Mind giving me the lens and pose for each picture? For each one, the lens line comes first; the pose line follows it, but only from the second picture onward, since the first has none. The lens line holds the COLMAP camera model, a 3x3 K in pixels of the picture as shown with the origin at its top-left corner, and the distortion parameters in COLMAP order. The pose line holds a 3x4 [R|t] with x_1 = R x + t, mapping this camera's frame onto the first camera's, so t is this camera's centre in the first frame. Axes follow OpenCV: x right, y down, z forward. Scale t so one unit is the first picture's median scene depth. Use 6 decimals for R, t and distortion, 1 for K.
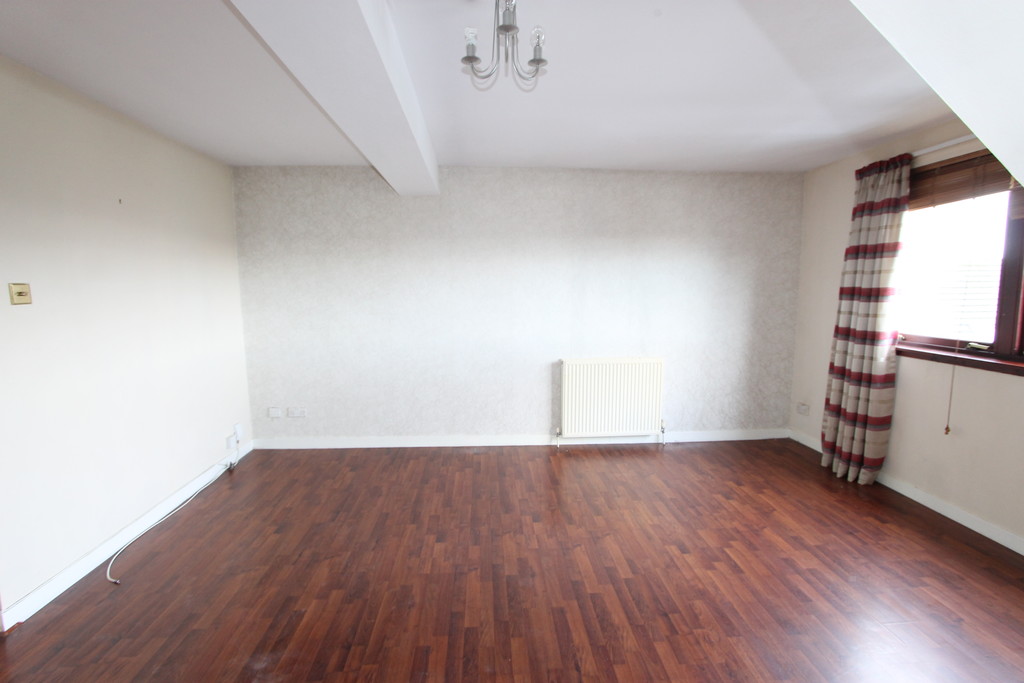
lens RADIAL K [[475.4, 0, 513.9], [0, 475.4, 344.8], [0, 0, 1]] dist [0.002248, 0.000209]
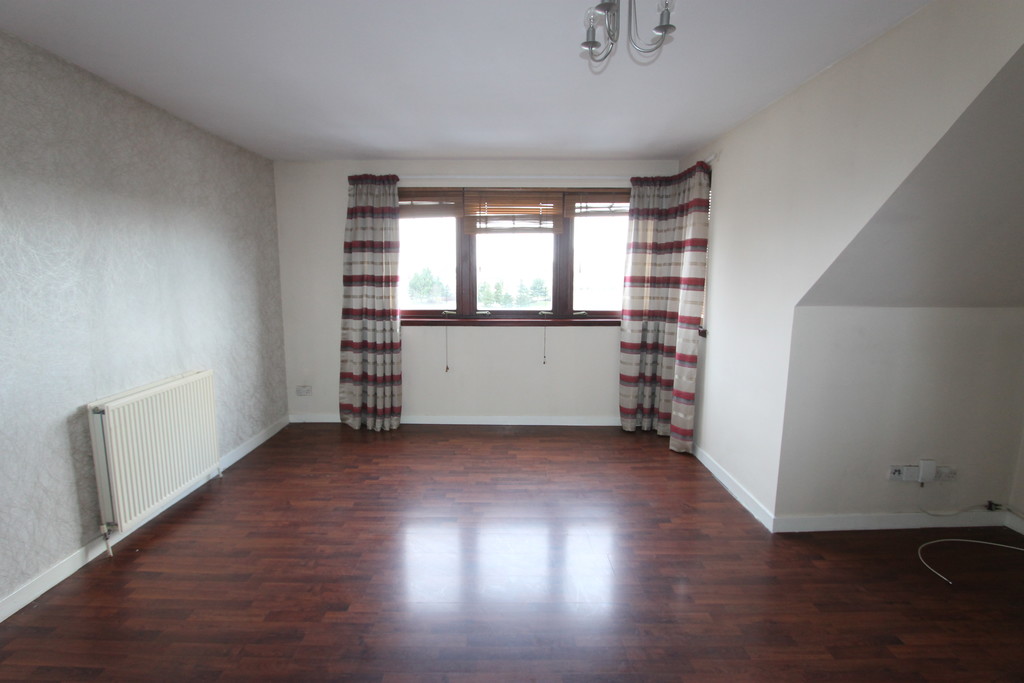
lens RADIAL K [[475.4, 0, 511.5], [0, 475.4, 337.3], [0, 0, 1]] dist [0.002248, 0.000209]
pose [[0.086799, -0.129571, 0.987764, -0.472380], [0.121405, 0.985492, 0.118605, -0.063394], [-0.988801, 0.109625, 0.101271, 0.525059]]
